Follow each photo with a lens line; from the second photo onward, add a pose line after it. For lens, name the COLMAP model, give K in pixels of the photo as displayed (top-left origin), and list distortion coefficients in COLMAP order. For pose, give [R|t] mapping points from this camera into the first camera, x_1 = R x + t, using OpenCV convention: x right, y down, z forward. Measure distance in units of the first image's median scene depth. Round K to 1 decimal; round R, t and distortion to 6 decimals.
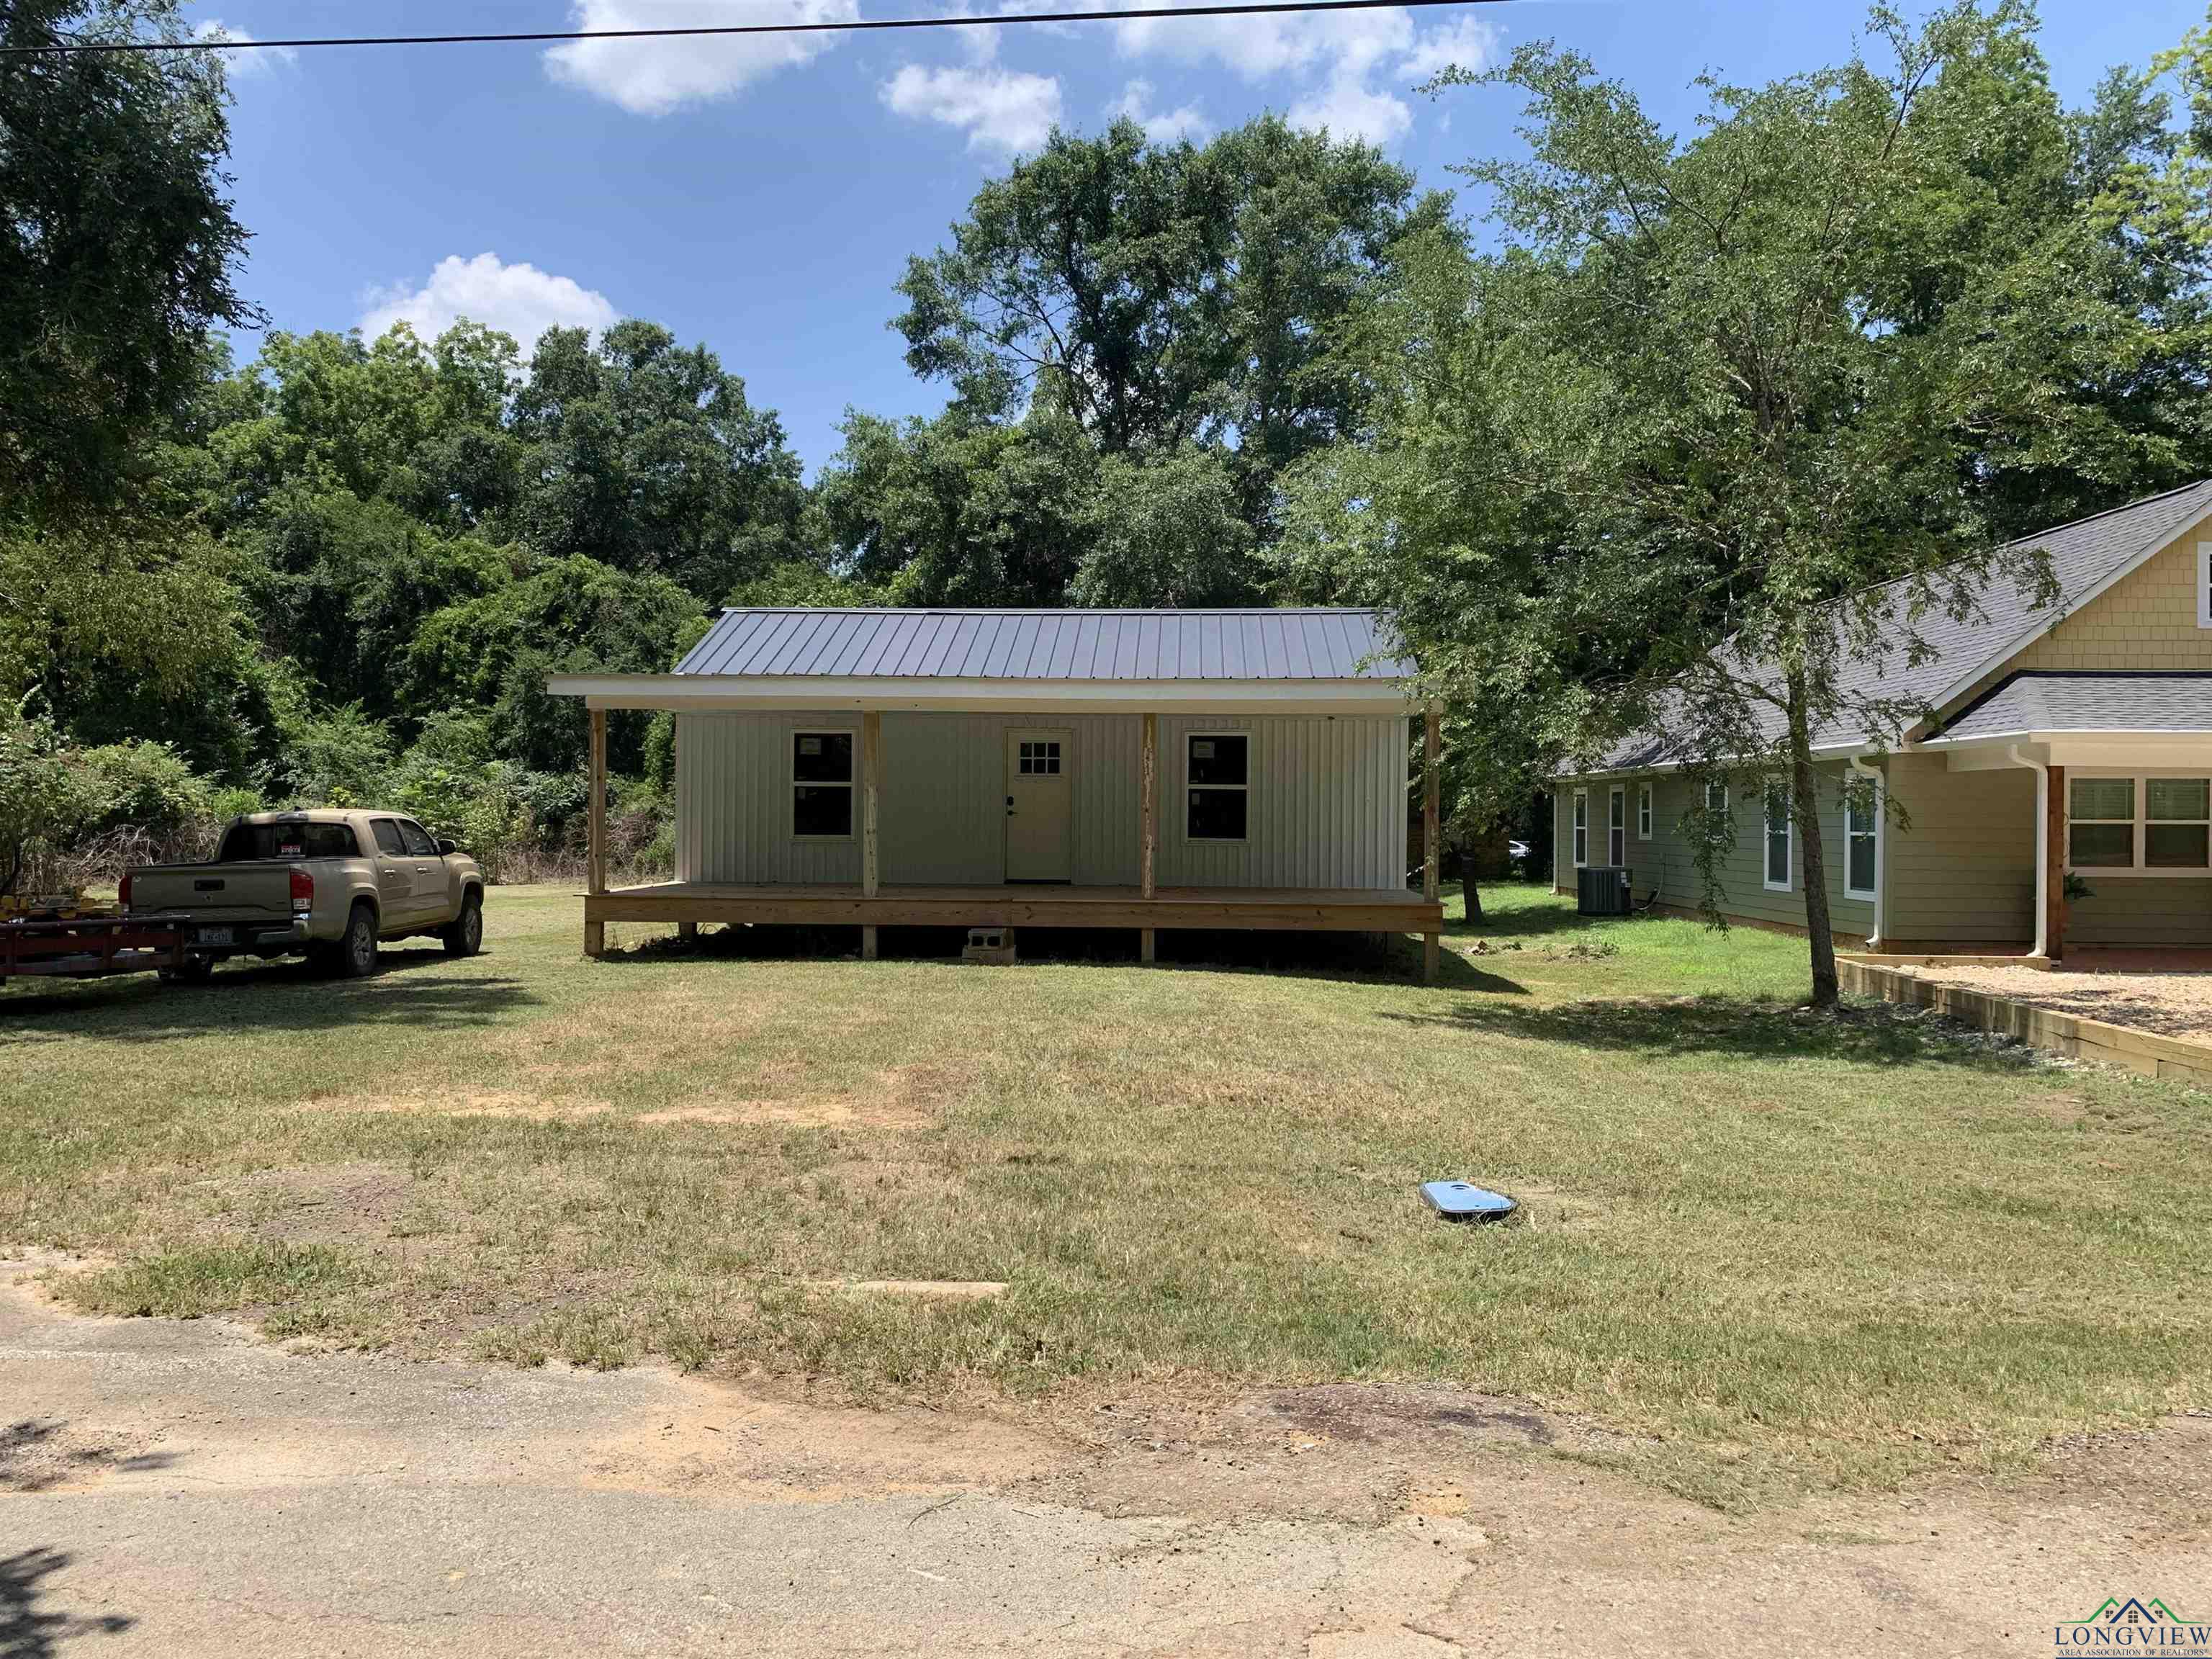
lens RADIAL K [[1698.8, 0, 1111.6], [0, 1698.8, 828.0], [0, 0, 1]] dist [0.053264, -0.054183]
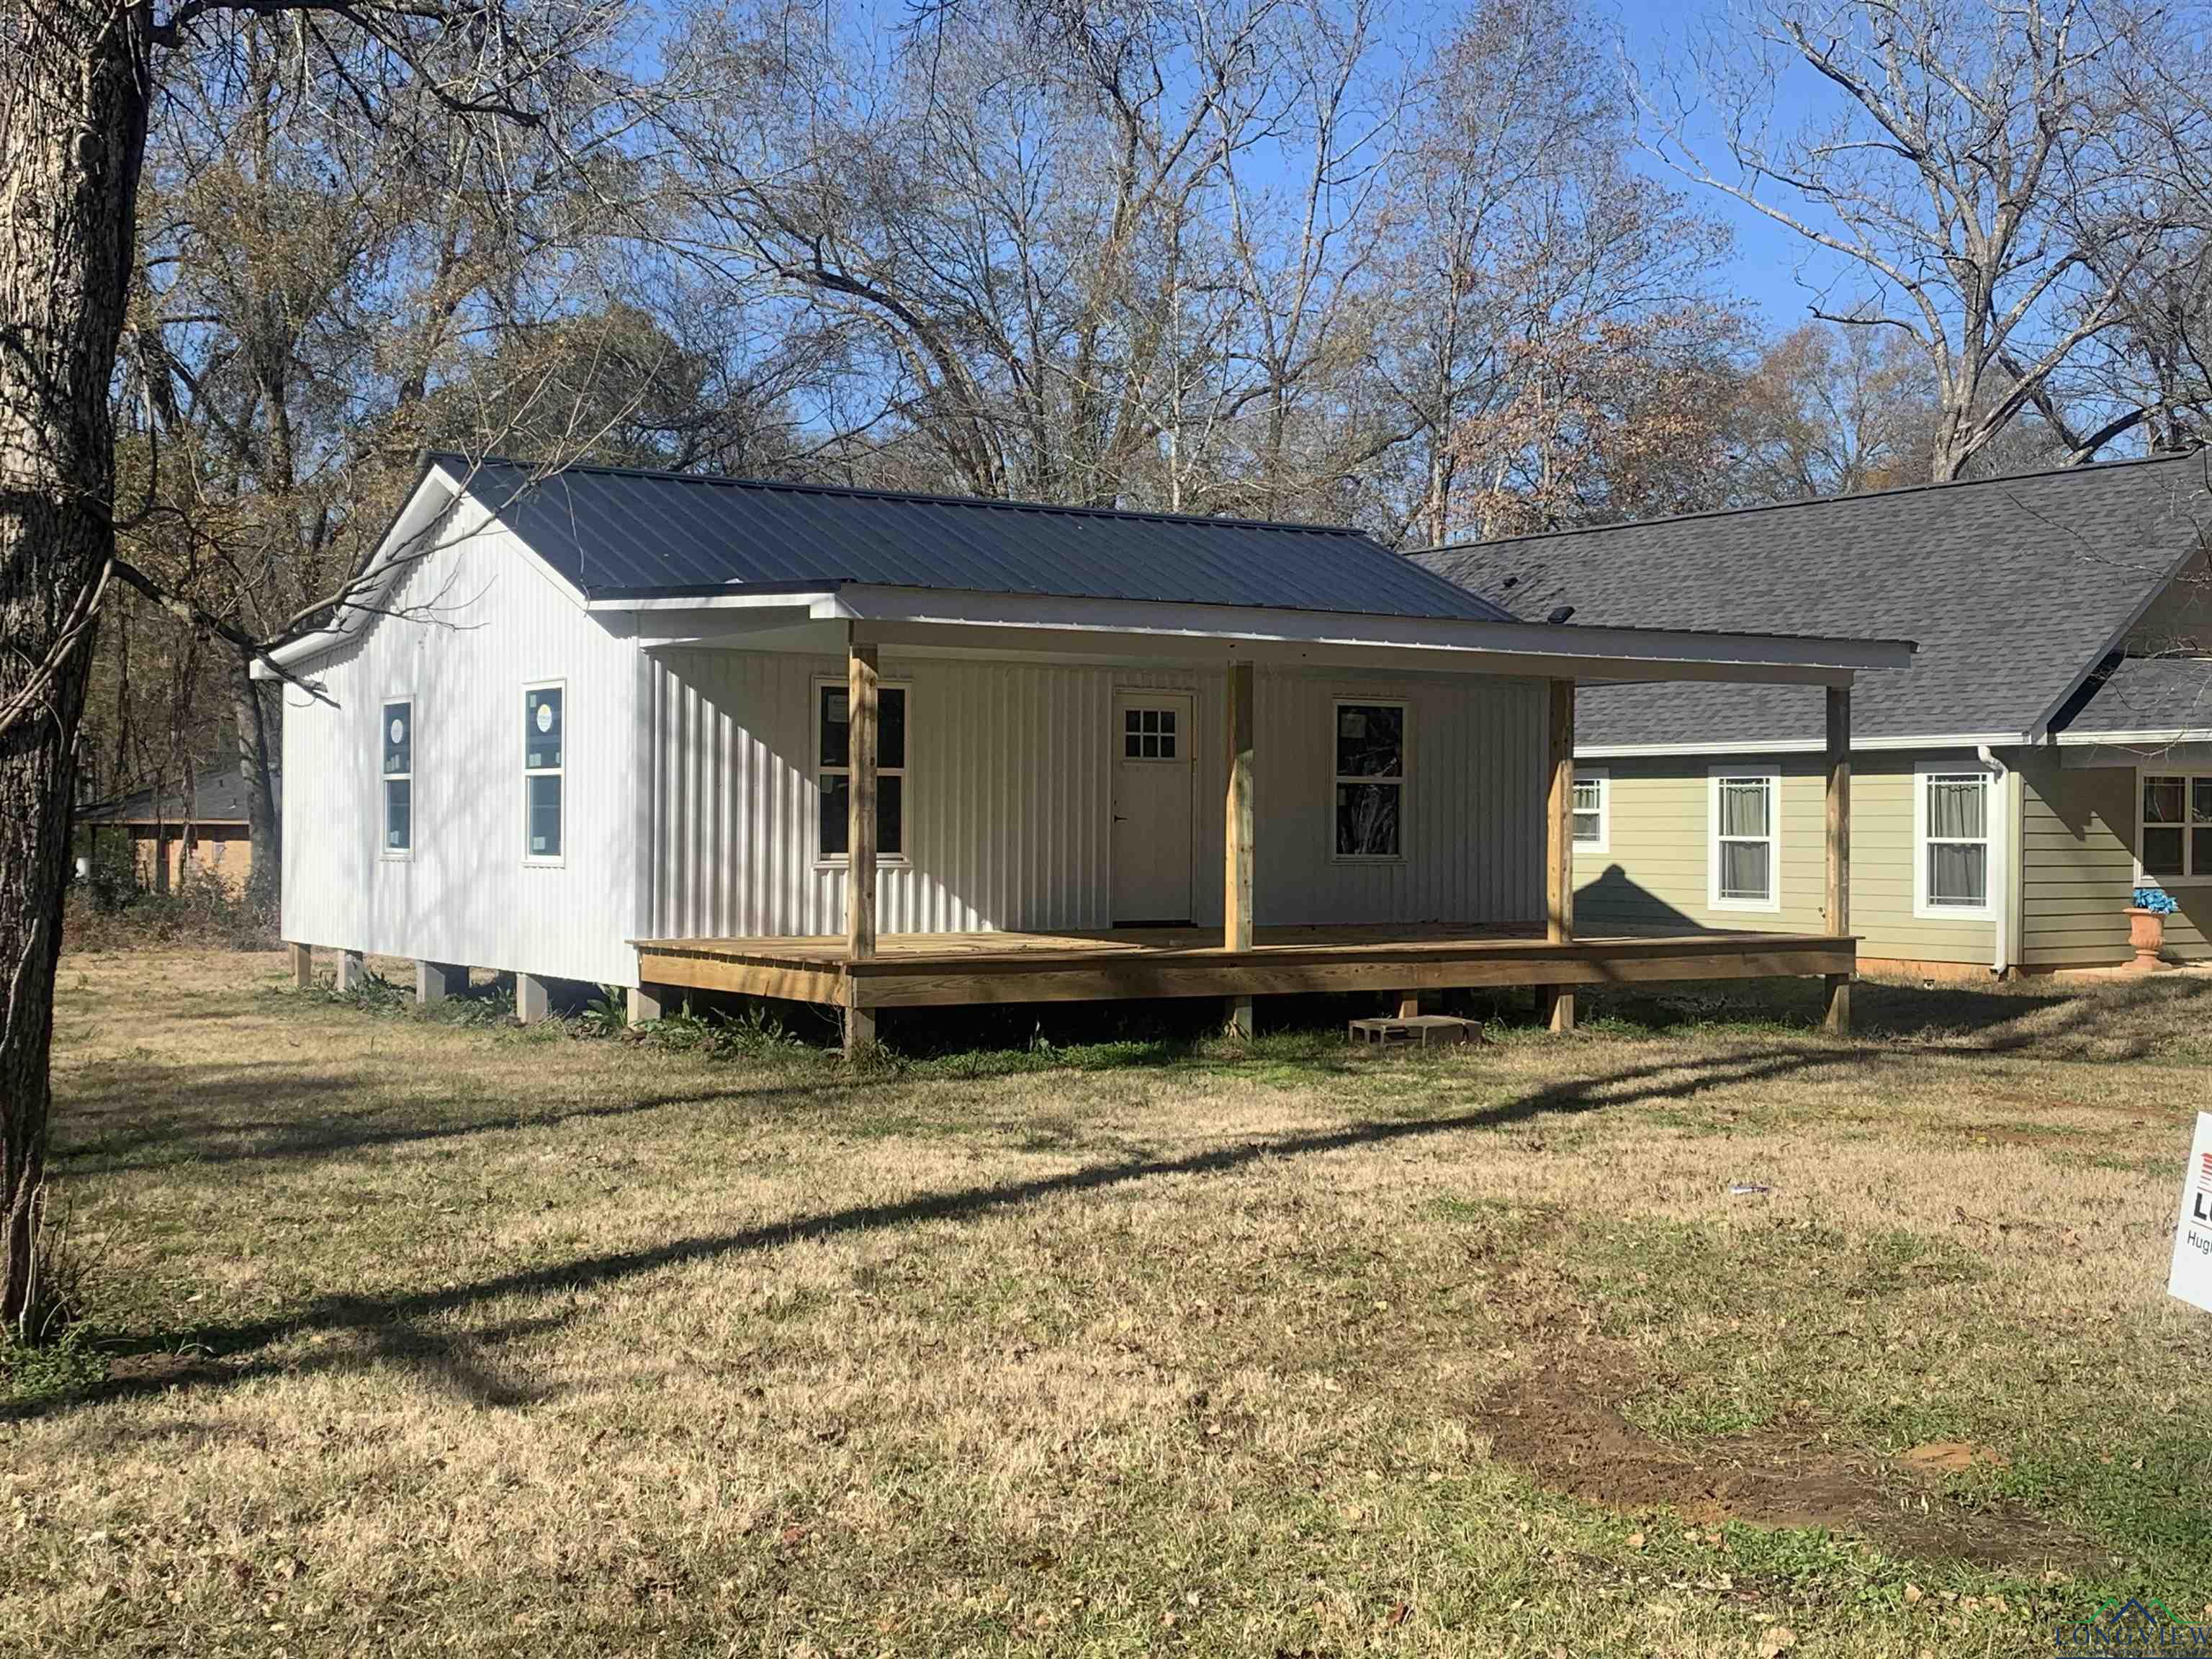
lens RADIAL K [[2720.5, 0, 1104.1], [0, 2720.5, 839.4], [0, 0, 1]] dist [0.051660, 0.000000]
pose [[0.811421, -0.007086, 0.584419, -0.668649], [0.001832, 0.999952, 0.009581, -0.010684], [-0.584459, -0.006704, 0.811396, 0.162215]]
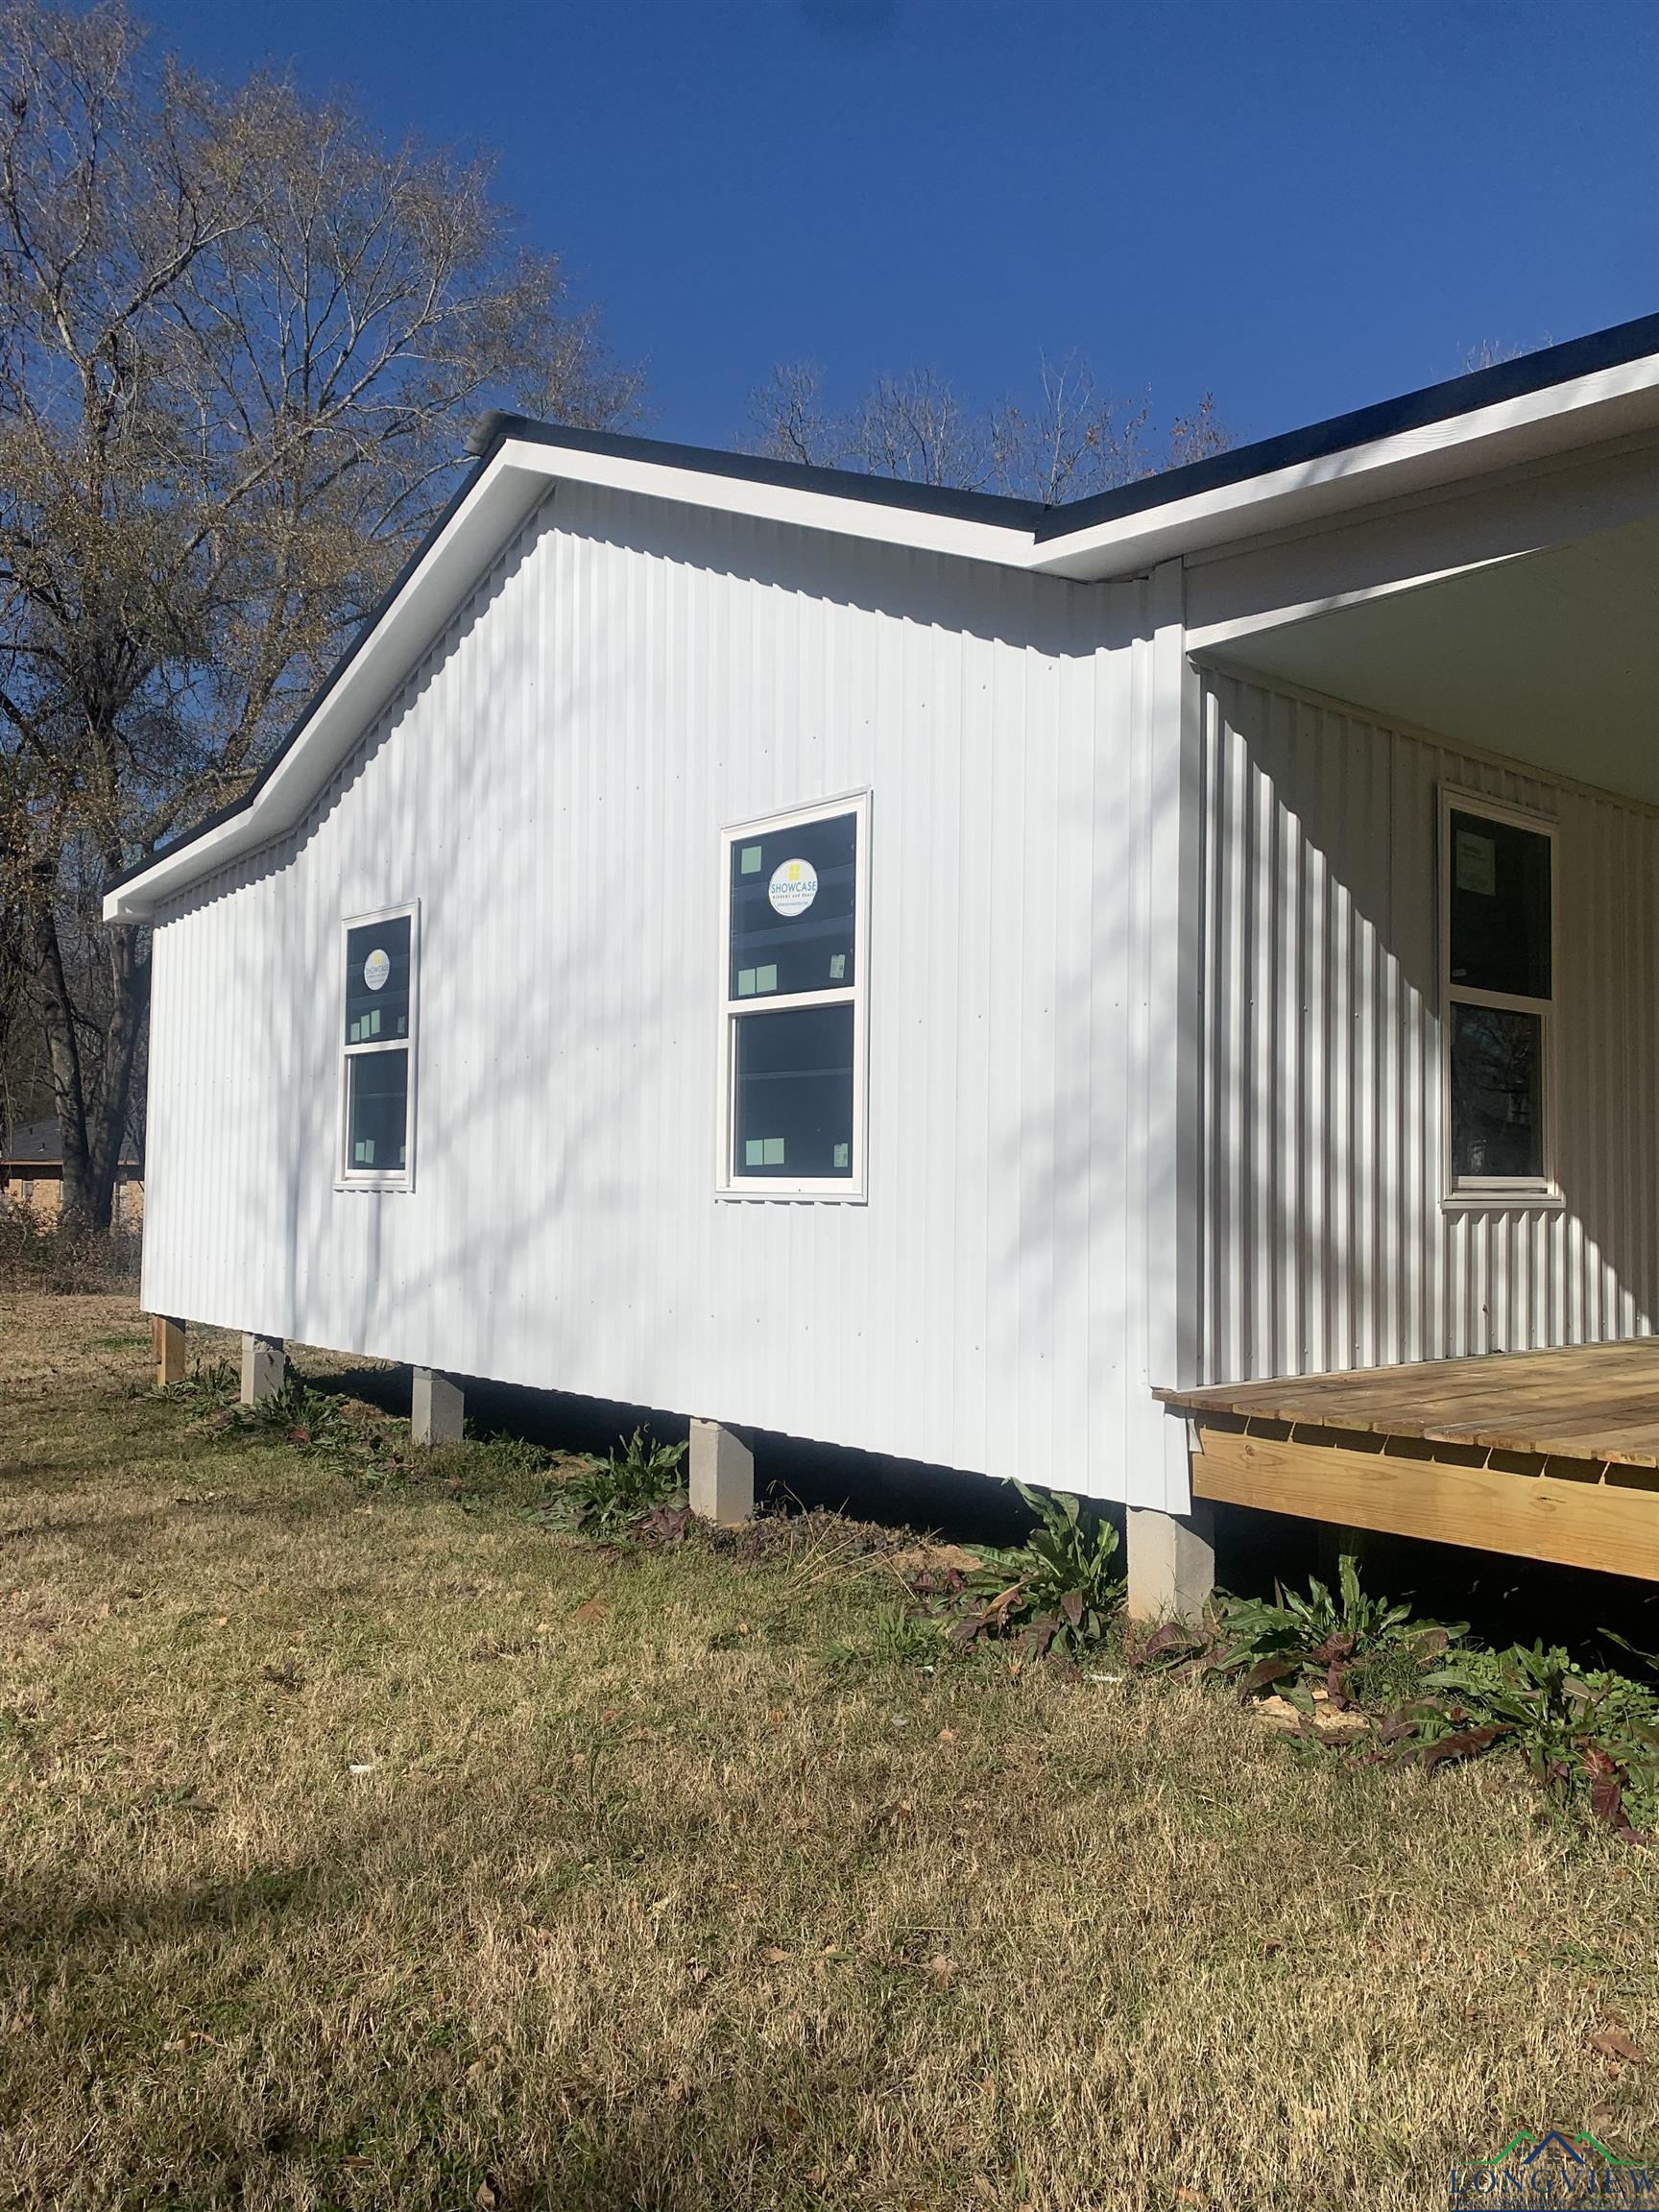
lens RADIAL K [[1698.8, 0, 809.7], [0, 1698.8, 1090.4], [0, 0, 1]] dist [0.053264, -0.054183]
pose [[0.737597, 0.034115, 0.674379, -0.447794], [-0.003577, 0.998906, -0.046620, 0.002827], [-0.675232, 0.031974, 0.736912, 0.869871]]
